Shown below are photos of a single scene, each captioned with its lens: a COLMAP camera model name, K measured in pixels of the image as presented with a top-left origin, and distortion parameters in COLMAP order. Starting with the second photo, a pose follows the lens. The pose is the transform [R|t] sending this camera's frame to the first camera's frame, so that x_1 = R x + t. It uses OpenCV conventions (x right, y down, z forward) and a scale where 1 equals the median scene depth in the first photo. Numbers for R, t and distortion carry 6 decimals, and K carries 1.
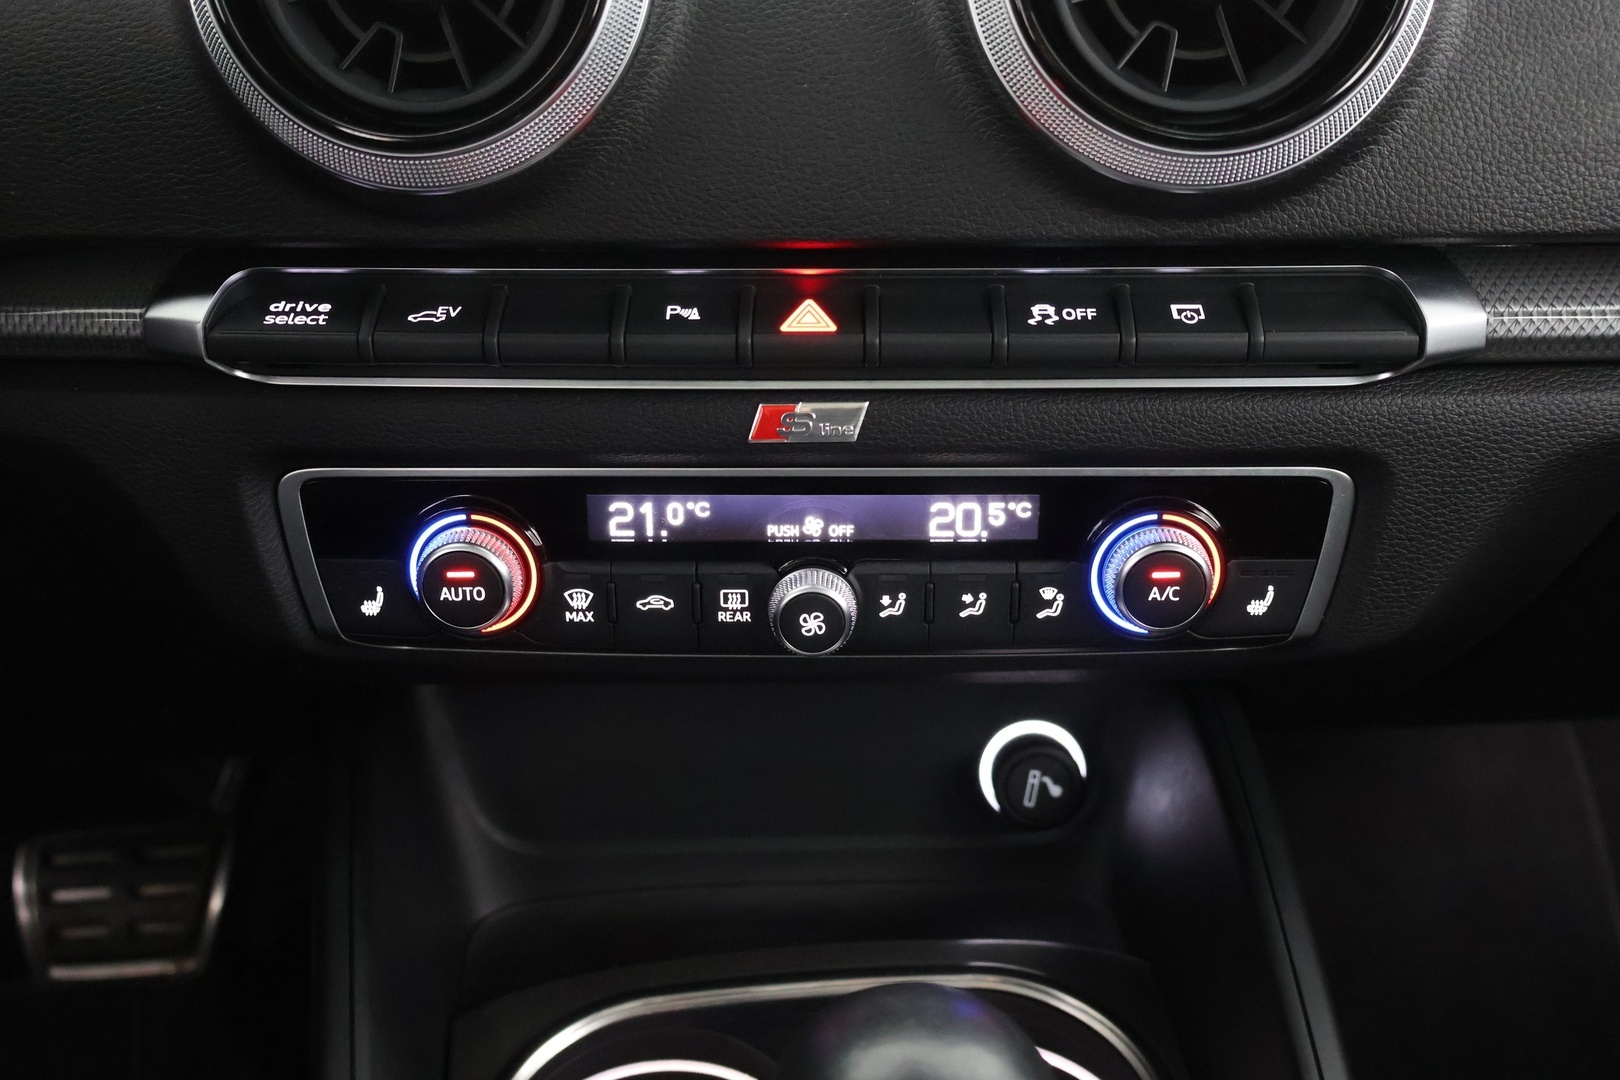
lens RADIAL K [[1569.0, 0, 810.0], [0, 1569.0, 540.0], [0, 0, 1]] dist [0.005905, 0.002143]
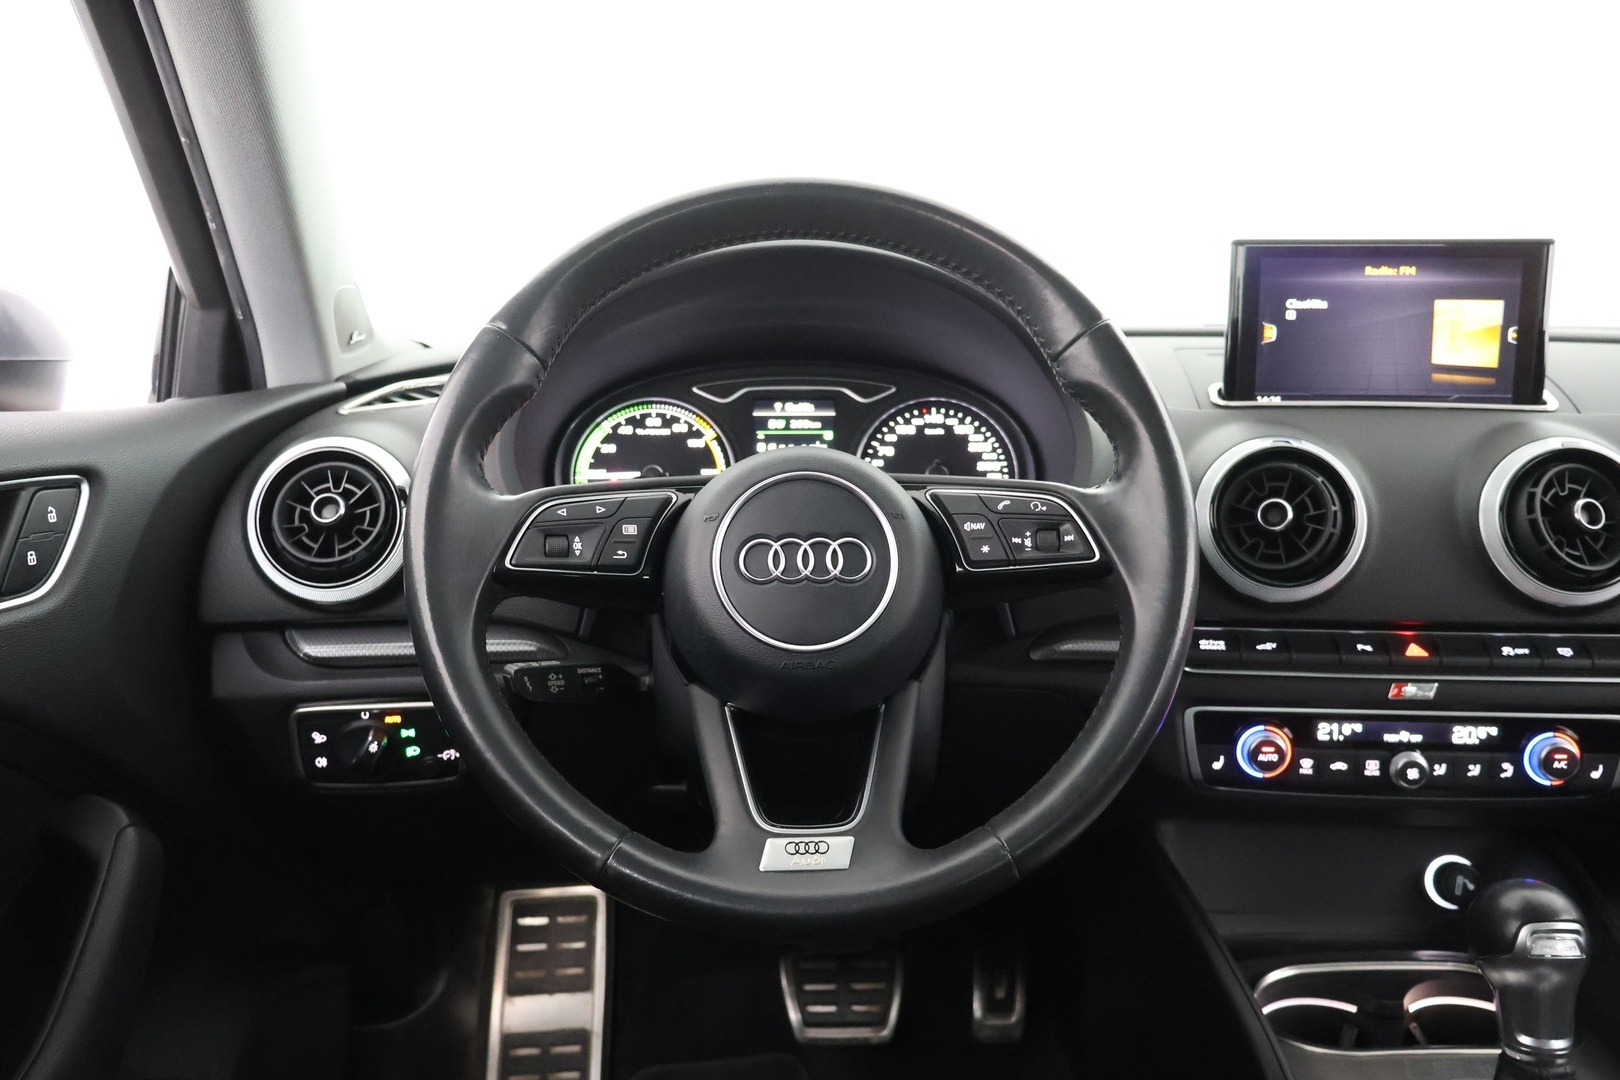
lens RADIAL K [[1380.8, 0, 810.0], [0, 1380.8, 540.0], [0, 0, 1]] dist [-0.008013, 0.010730]
pose [[0.996675, 0.015246, -0.080035, -0.758914], [-0.034661, 0.968351, -0.247175, 0.260738], [0.073733, 0.249128, 0.965660, -1.233230]]
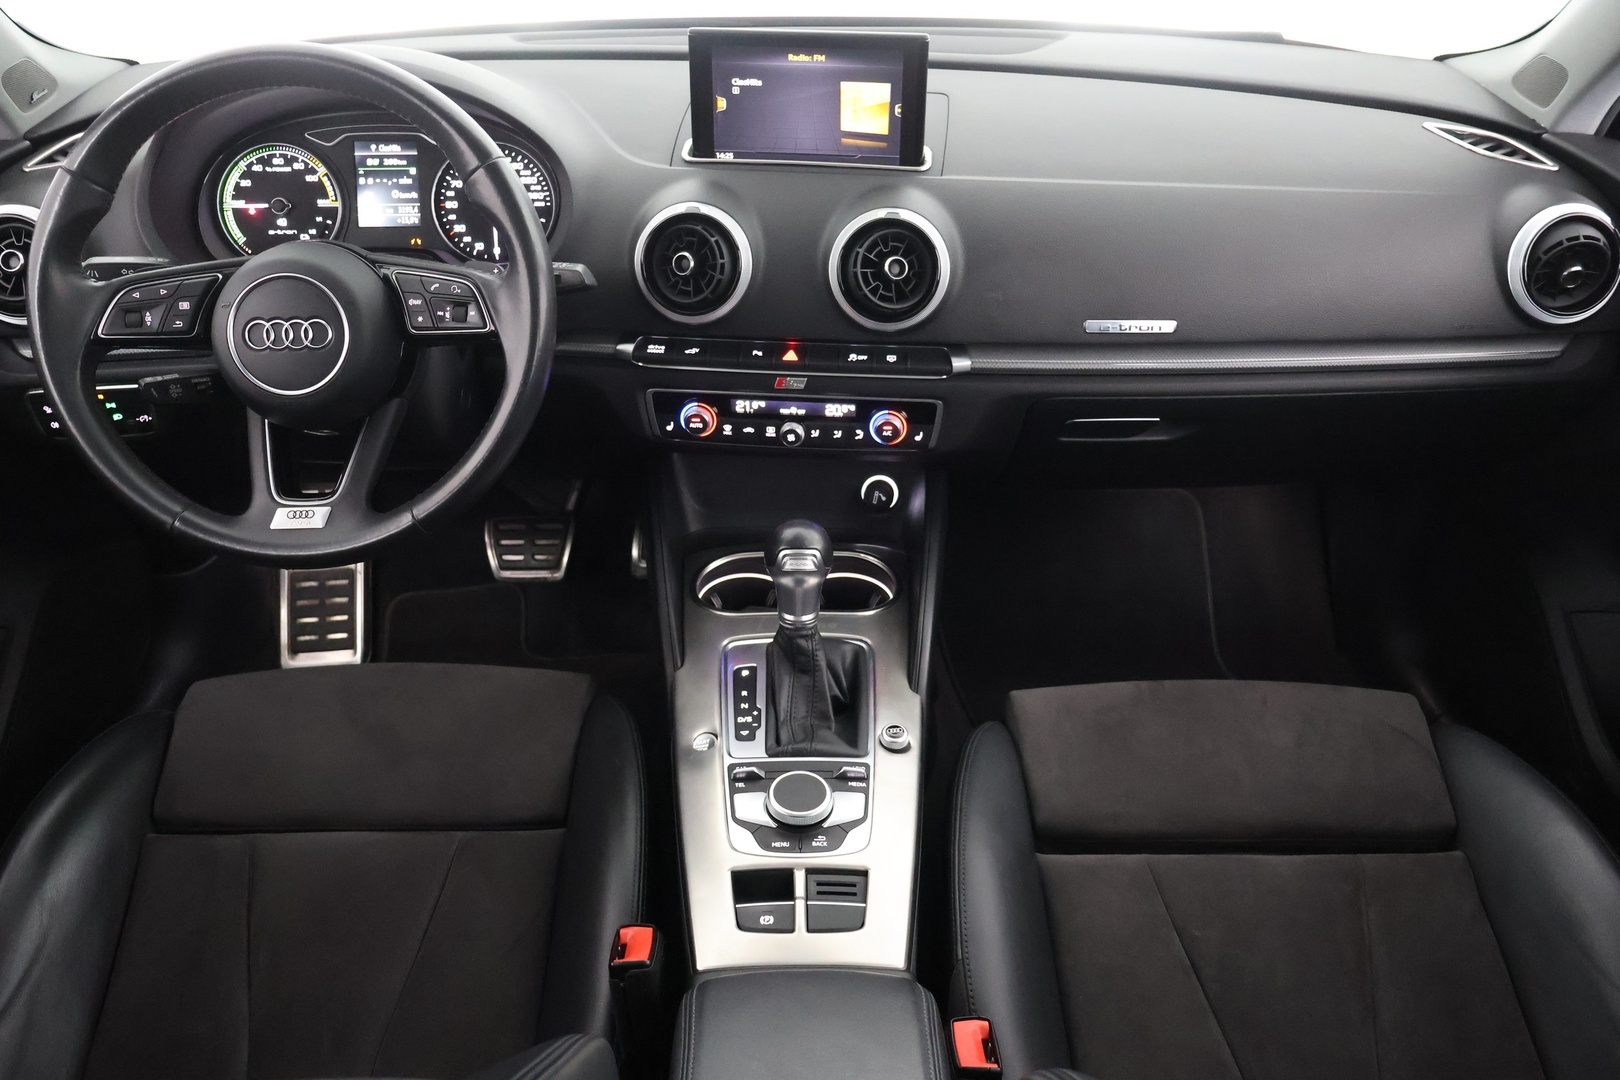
lens RADIAL K [[1380.8, 0, 810.0], [0, 1380.8, 540.0], [0, 0, 1]] dist [-0.008013, 0.010730]
pose [[0.996010, 0.046974, -0.075873, 0.291134], [-0.037566, 0.991943, 0.120987, -0.097295], [0.080945, -0.117654, 0.989750, -2.134652]]
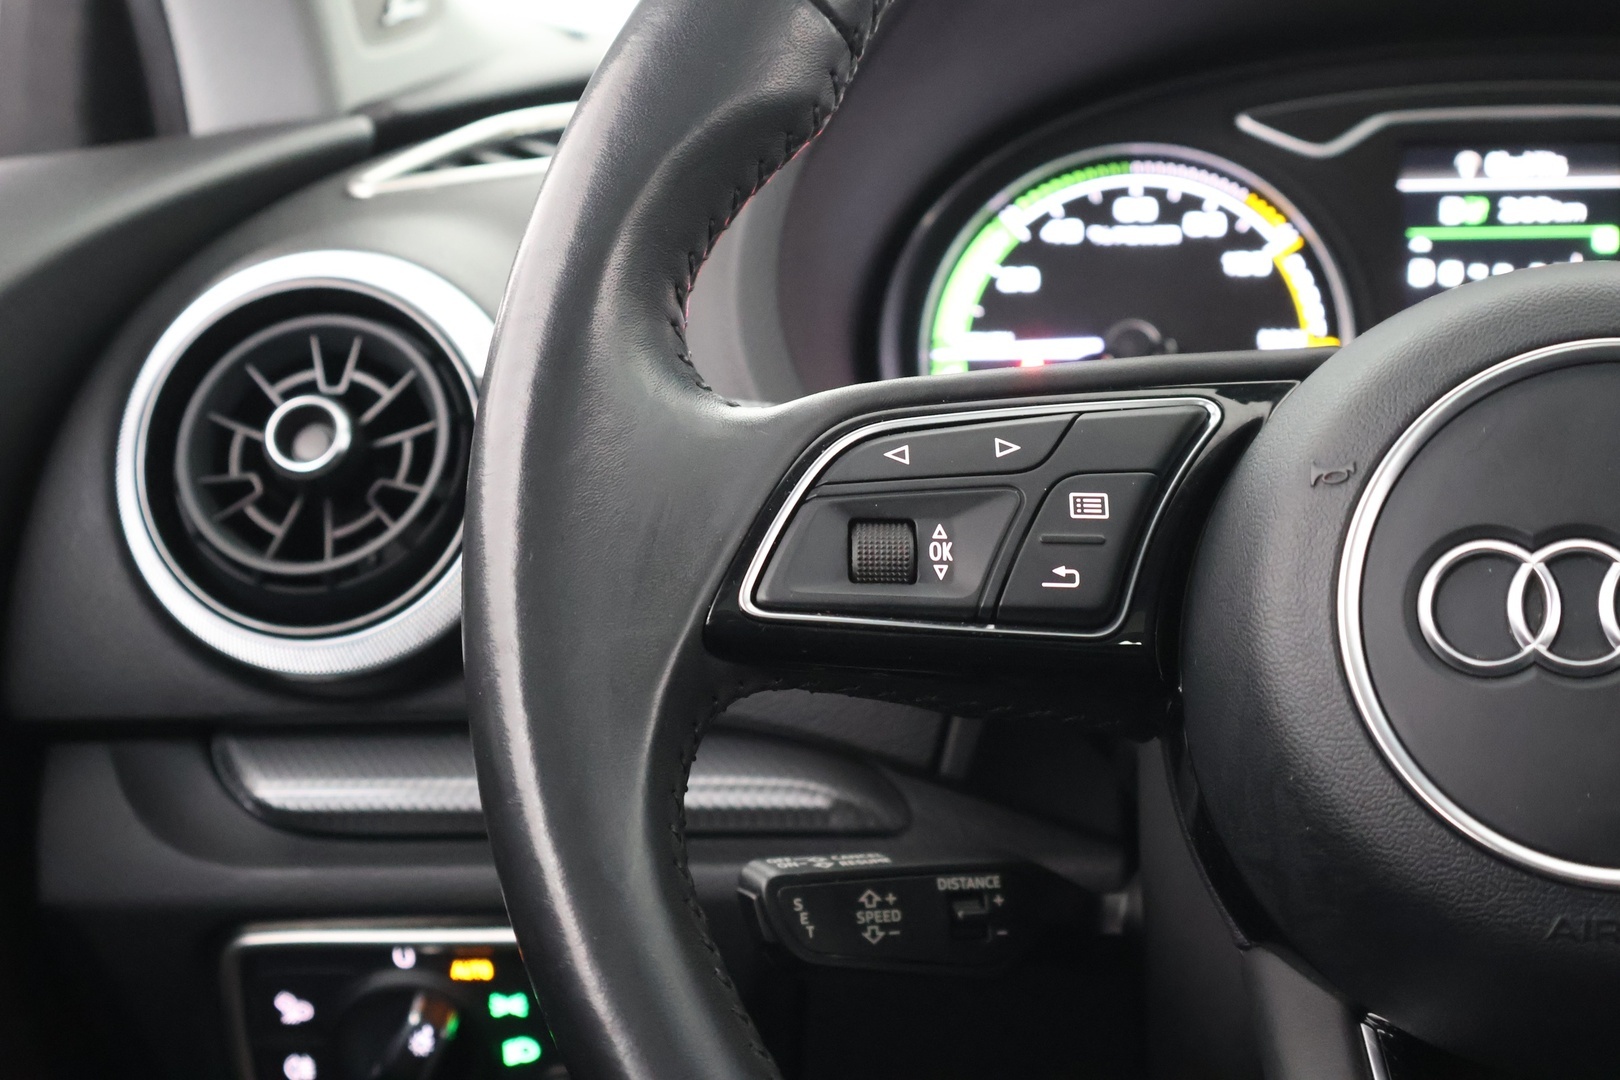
lens RADIAL K [[2852.9, 0, 810.0], [0, 2852.9, 540.0], [0, 0, 1]] dist [0.039938, 0.088315]
pose [[0.958005, 0.029388, -0.285241, -0.884407], [-0.093230, 0.972612, -0.212916, 0.118528], [0.271171, 0.230568, 0.934508, -0.774201]]
